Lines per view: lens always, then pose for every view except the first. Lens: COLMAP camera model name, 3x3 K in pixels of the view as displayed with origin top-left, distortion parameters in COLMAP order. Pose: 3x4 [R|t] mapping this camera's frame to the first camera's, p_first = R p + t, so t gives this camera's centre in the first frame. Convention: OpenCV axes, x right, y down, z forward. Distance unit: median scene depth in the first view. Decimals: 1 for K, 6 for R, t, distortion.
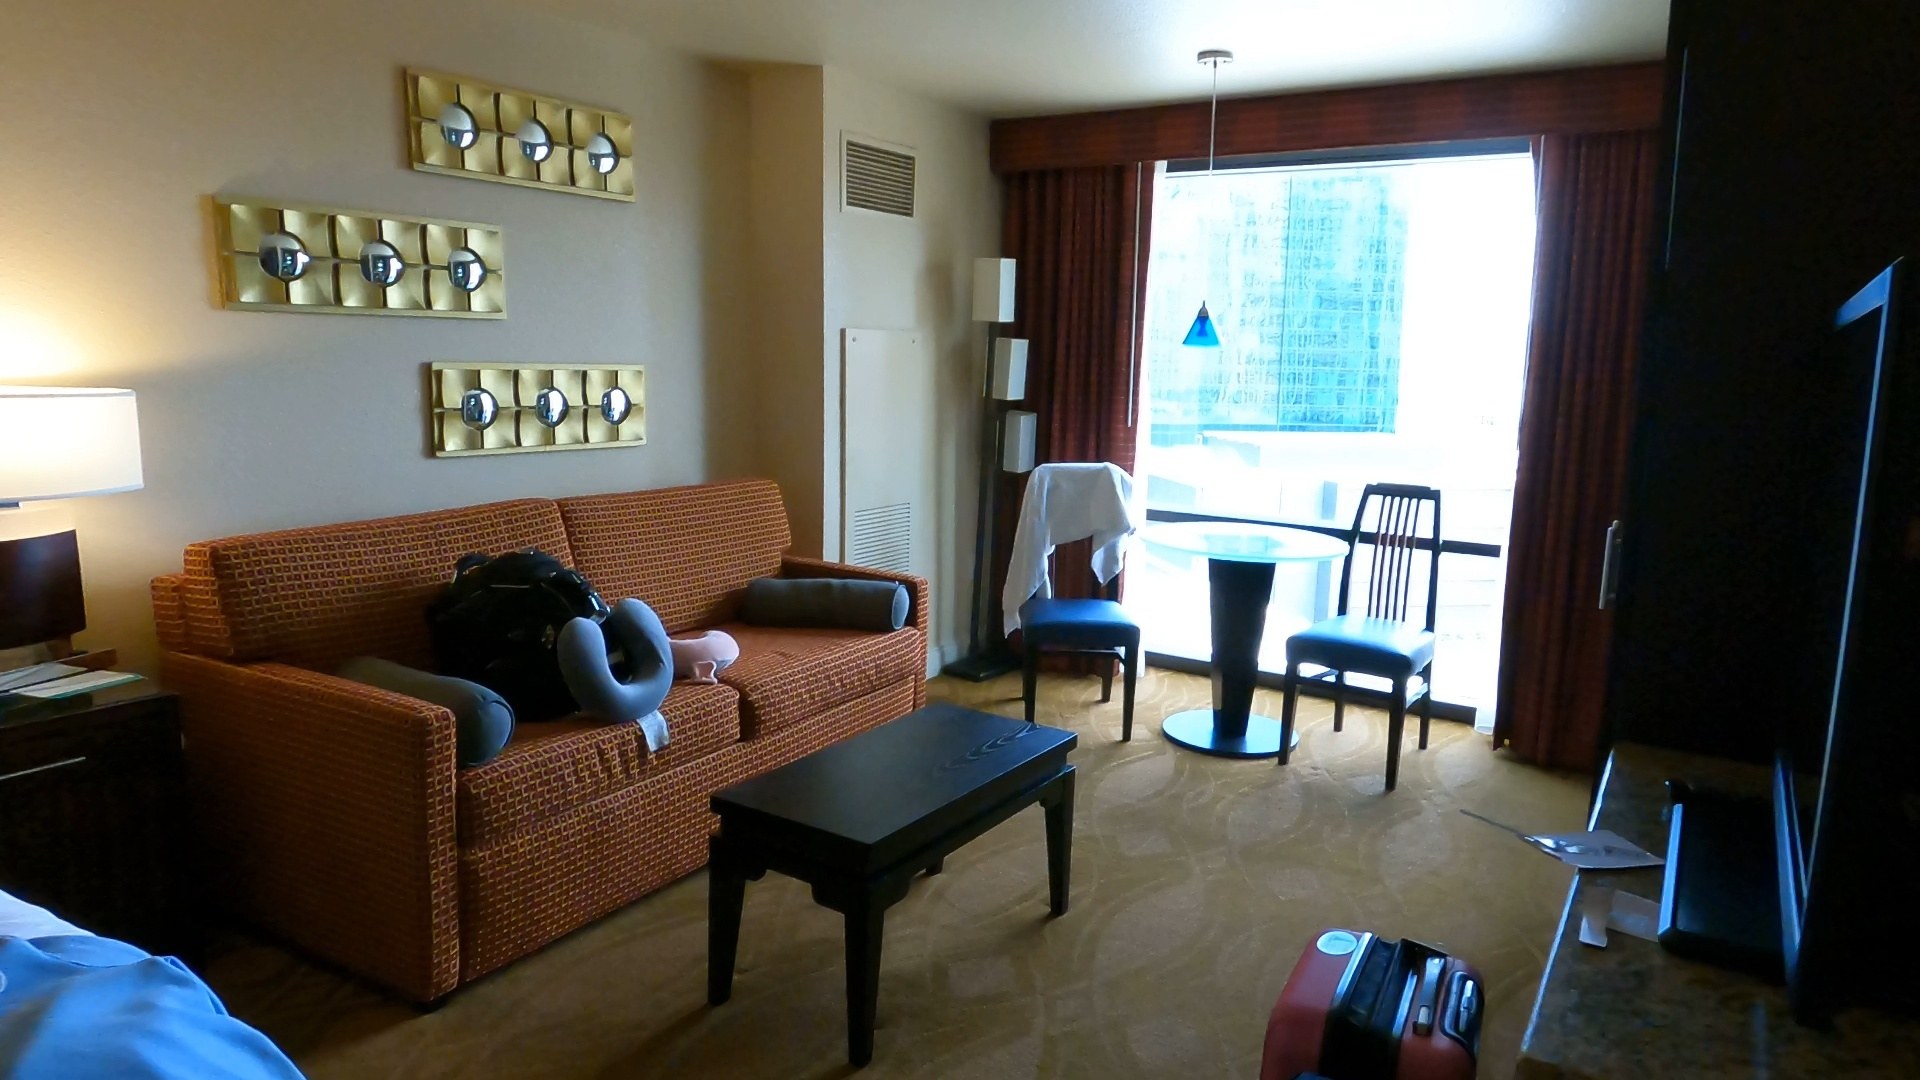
lens RADIAL K [[1187.9, 0, 969.2], [0, 1187.9, 553.9], [0, 0, 1]] dist [-0.019343, 0.017650]
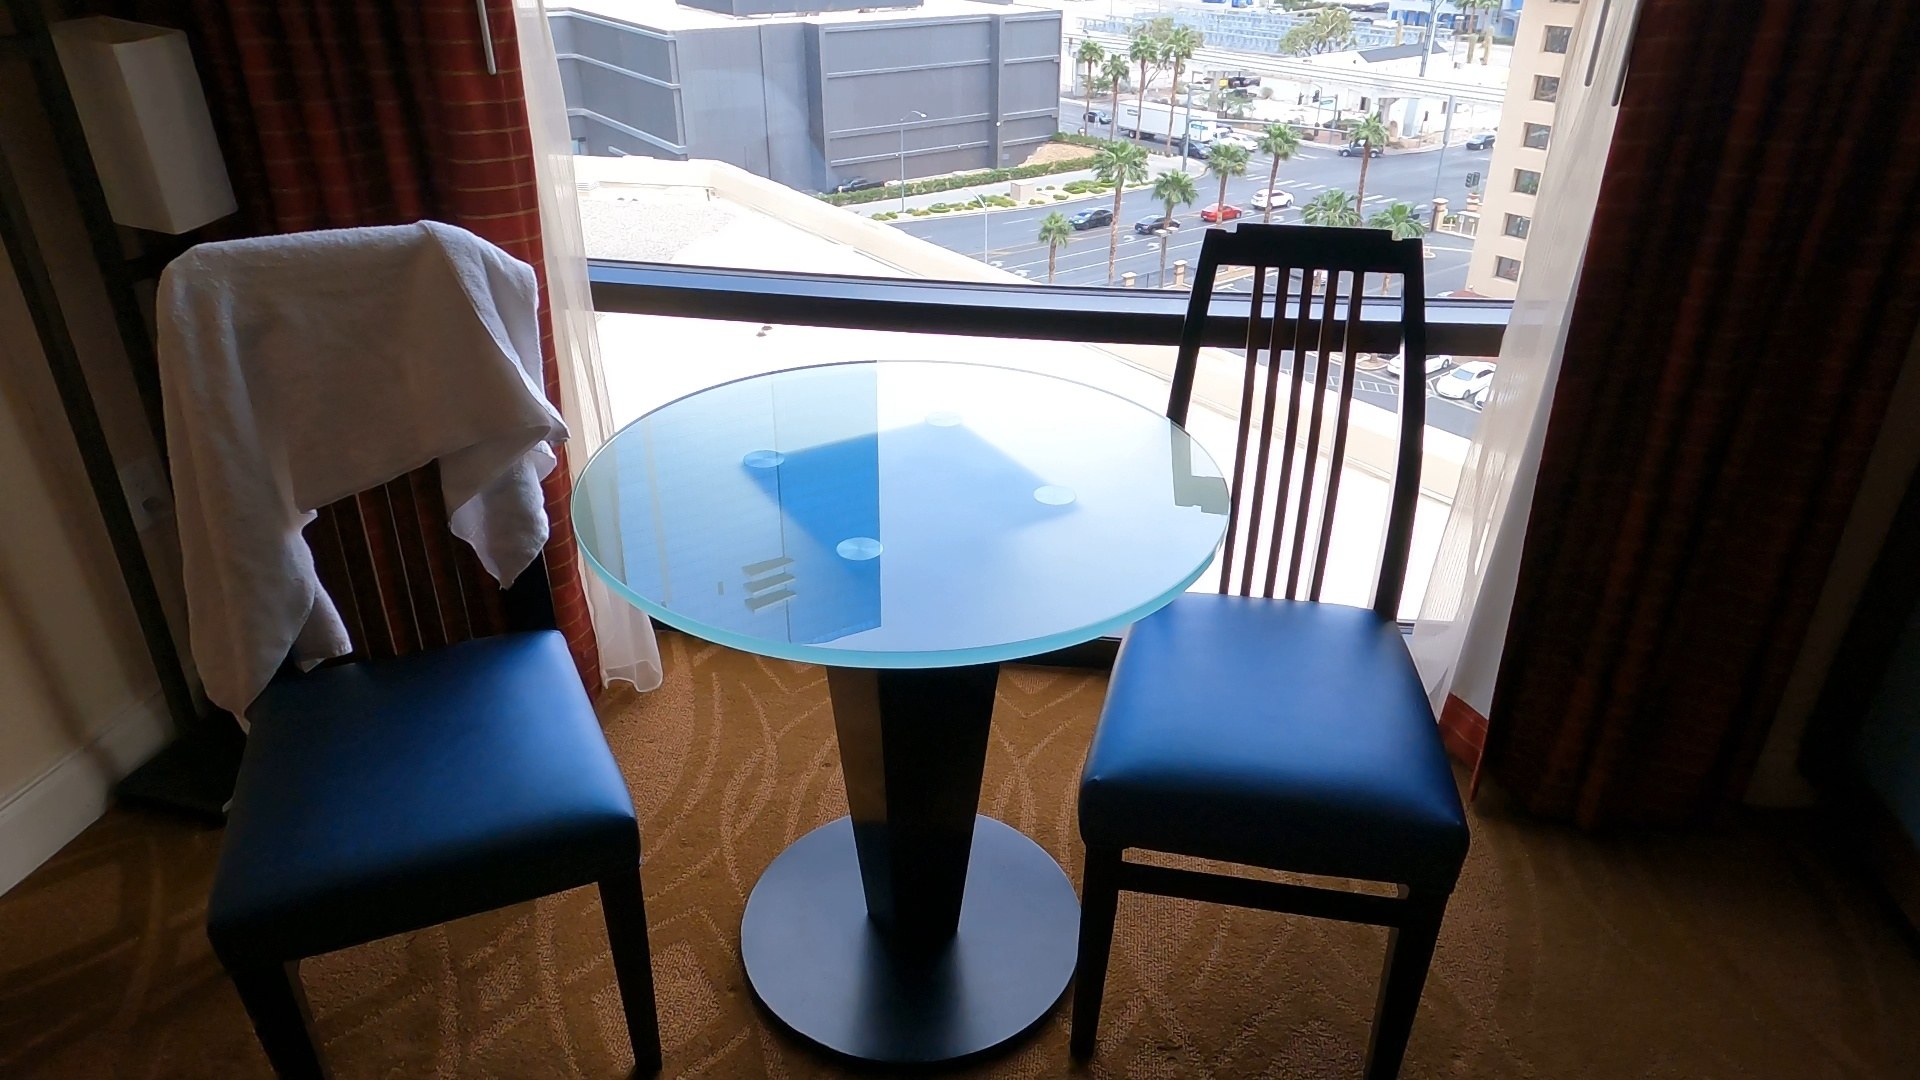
lens RADIAL K [[1187.9, 0, 969.2], [0, 1187.9, 553.9], [0, 0, 1]] dist [-0.019343, 0.017650]
pose [[0.906454, -0.208507, 0.367240, 0.112109], [0.073112, 0.933962, 0.349813, -0.092456], [-0.415927, -0.290240, 0.861839, 0.661448]]
